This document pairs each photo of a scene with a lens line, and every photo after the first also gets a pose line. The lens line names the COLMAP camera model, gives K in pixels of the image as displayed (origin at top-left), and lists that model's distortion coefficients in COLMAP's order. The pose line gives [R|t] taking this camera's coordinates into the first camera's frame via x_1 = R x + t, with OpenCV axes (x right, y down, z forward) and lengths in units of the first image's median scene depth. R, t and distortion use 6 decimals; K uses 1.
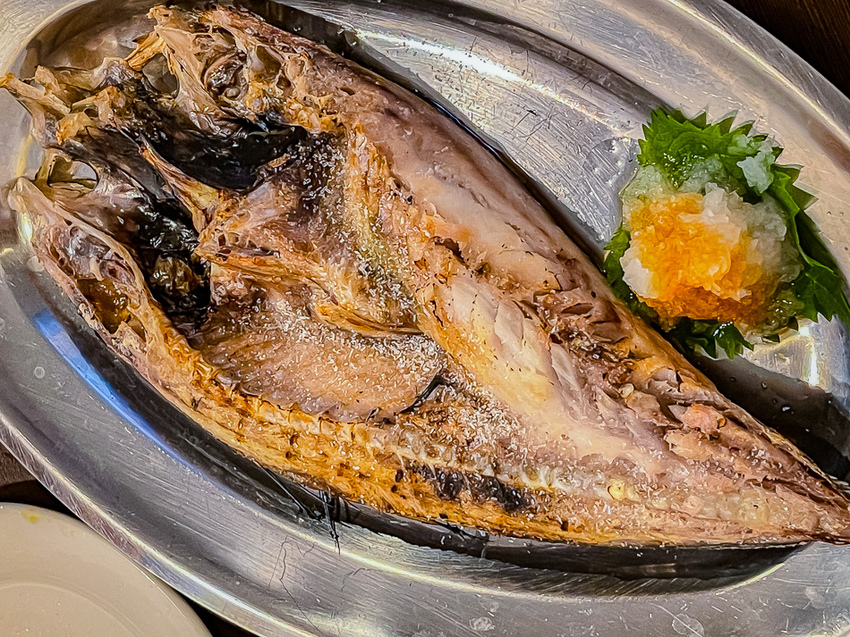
lens RADIAL K [[1590.0, 0, 425.0], [0, 1590.0, 318.5], [0, 0, 1]] dist [-0.051000, -0.118914]
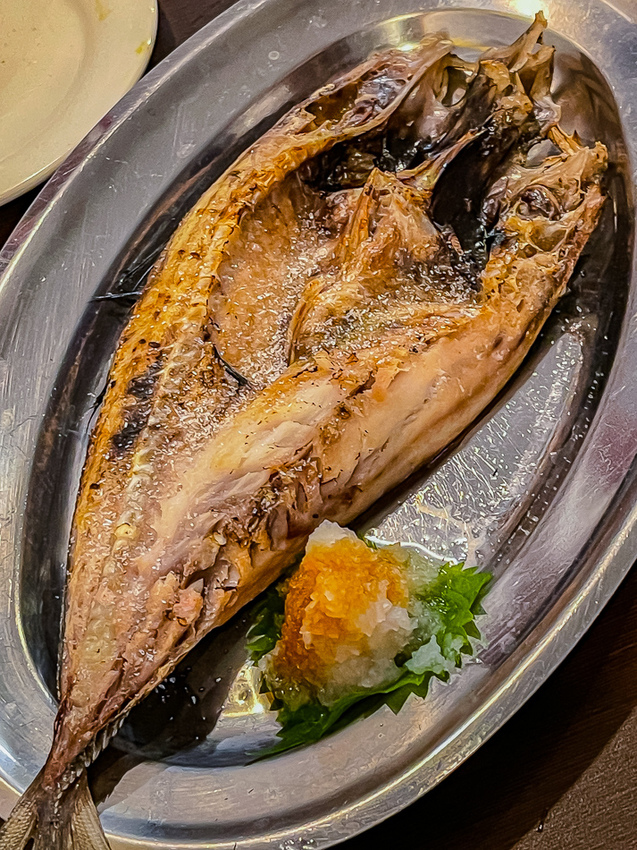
lens RADIAL K [[1590.0, 0, 318.5], [0, 1590.0, 425.0], [0, 0, 1]] dist [-0.051000, -0.118914]
pose [[-0.047485, 0.983175, -0.176389, 0.218875], [-0.998772, -0.044240, 0.022286, -0.035723], [0.014107, 0.177231, 0.984068, -0.025209]]
